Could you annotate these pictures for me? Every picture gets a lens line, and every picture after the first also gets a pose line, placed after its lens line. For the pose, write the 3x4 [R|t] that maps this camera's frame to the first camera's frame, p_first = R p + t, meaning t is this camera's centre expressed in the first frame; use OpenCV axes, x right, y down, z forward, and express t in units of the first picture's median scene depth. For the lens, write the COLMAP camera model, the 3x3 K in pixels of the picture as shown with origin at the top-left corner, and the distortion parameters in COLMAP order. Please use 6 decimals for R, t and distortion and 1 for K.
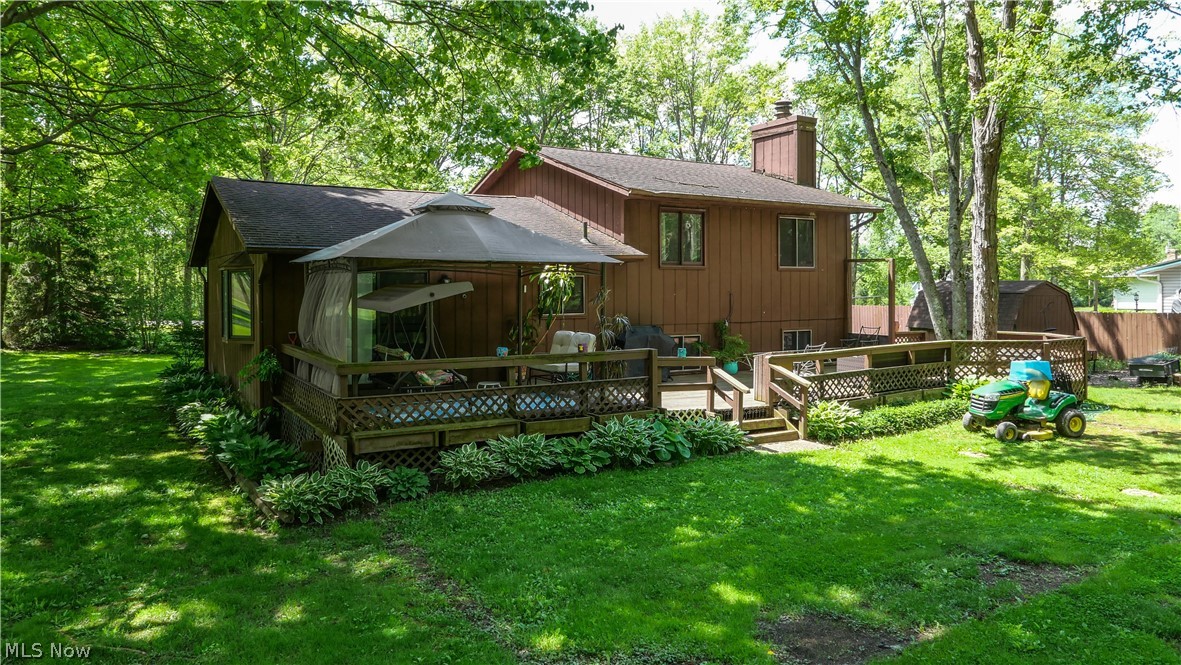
lens RADIAL K [[801.3, 0, 591.3], [0, 801.3, 298.0], [0, 0, 1]] dist [0.001428, 0.001149]
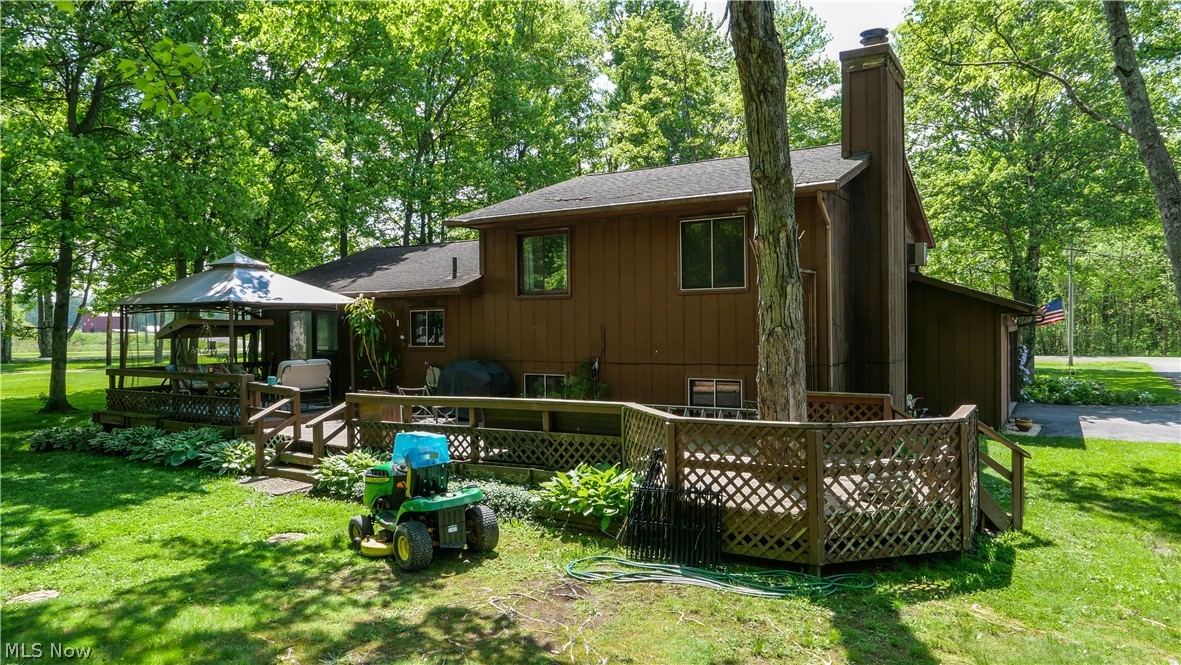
lens RADIAL K [[789.2, 0, 590.5], [0, 789.2, 332.5], [0, 0, 1]] dist [-0.018629, 0.003077]
pose [[0.441801, 0.004713, -0.897101, 0.928473], [-0.005040, 0.999983, 0.002771, -0.001949], [0.897099, 0.003297, 0.441817, 0.675184]]
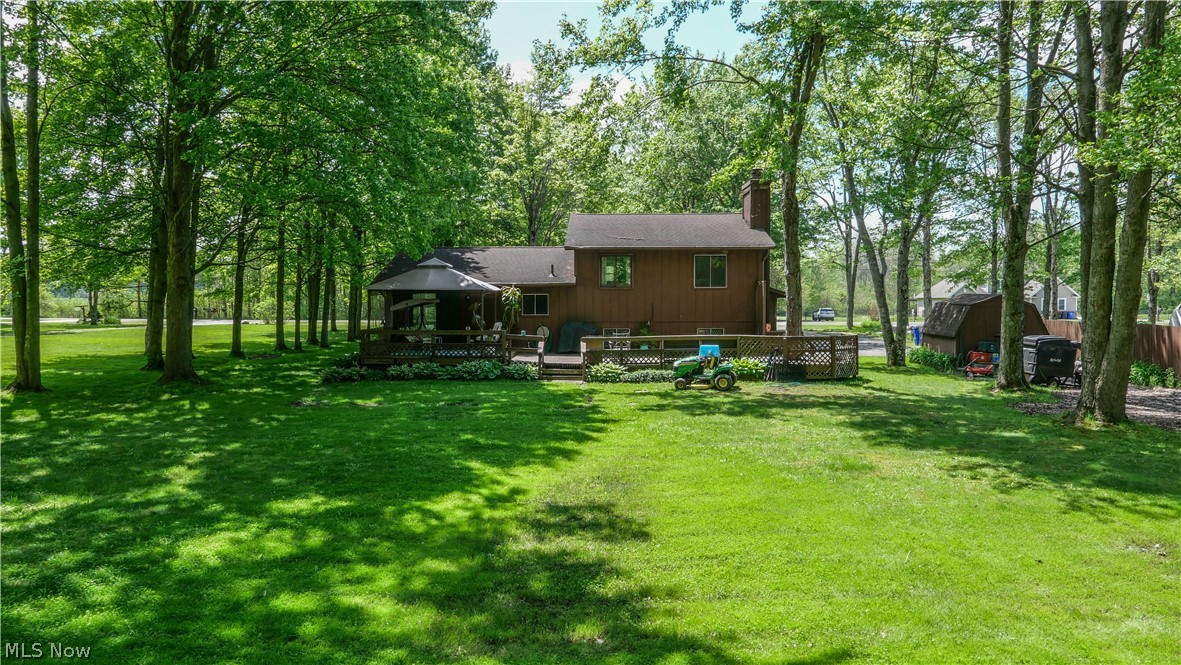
lens RADIAL K [[789.2, 0, 590.5], [0, 789.2, 332.5], [0, 0, 1]] dist [-0.018629, 0.003077]
pose [[0.836256, 0.026328, -0.547706, 1.021594], [-0.008552, 0.999351, 0.034981, -0.004027], [0.548272, -0.024569, 0.835939, -0.460334]]
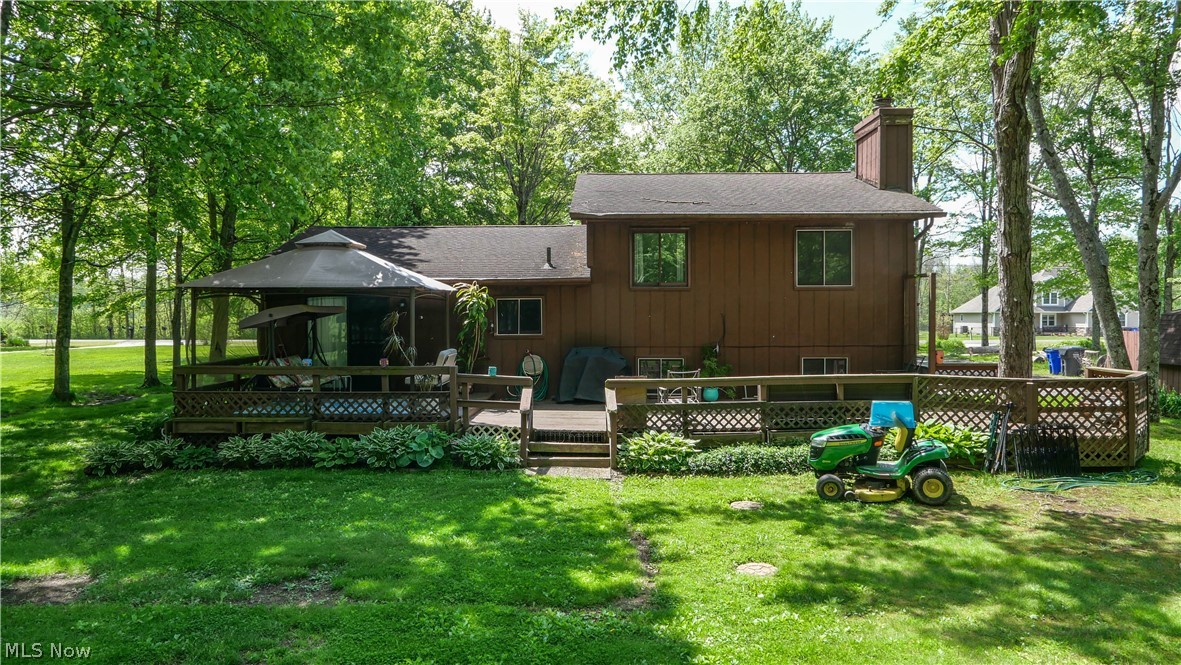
lens RADIAL K [[789.2, 0, 590.5], [0, 789.2, 332.5], [0, 0, 1]] dist [-0.018629, 0.003077]
pose [[0.838712, 0.011526, -0.544454, 0.575289], [-0.005183, 0.999900, 0.013183, 0.002729], [0.544551, -0.008235, 0.838687, 0.153777]]
